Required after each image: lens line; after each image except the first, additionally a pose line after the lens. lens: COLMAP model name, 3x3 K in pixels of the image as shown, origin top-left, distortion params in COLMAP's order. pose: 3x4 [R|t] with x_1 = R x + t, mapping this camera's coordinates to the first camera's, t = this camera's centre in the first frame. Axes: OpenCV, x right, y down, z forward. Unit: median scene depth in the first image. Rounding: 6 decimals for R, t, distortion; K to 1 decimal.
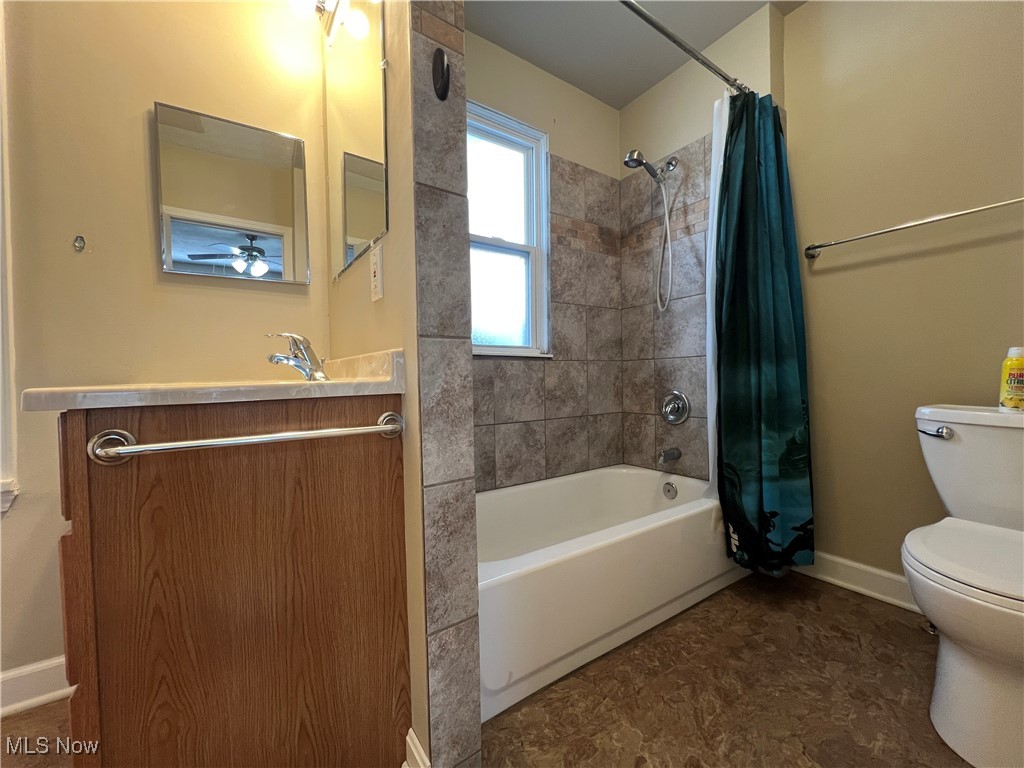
lens RADIAL K [[411.3, 0, 510.3], [0, 411.3, 383.8], [0, 0, 1]] dist [0.001917, 0.000542]
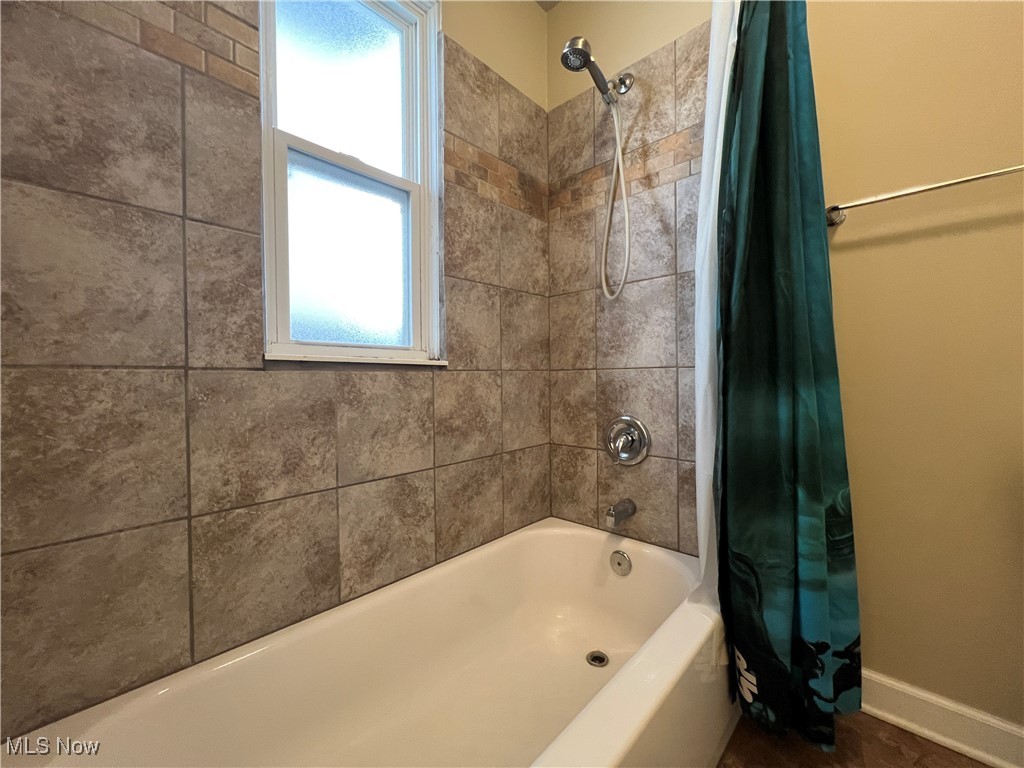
lens RADIAL K [[411.3, 0, 512.0], [0, 411.3, 380.2], [0, 0, 1]] dist [0.001917, 0.000542]
pose [[0.975036, 0.004272, 0.222004, 0.061681], [-0.002443, 0.999961, -0.008513, -0.037860], [-0.222032, 0.007758, 0.975009, 0.382945]]
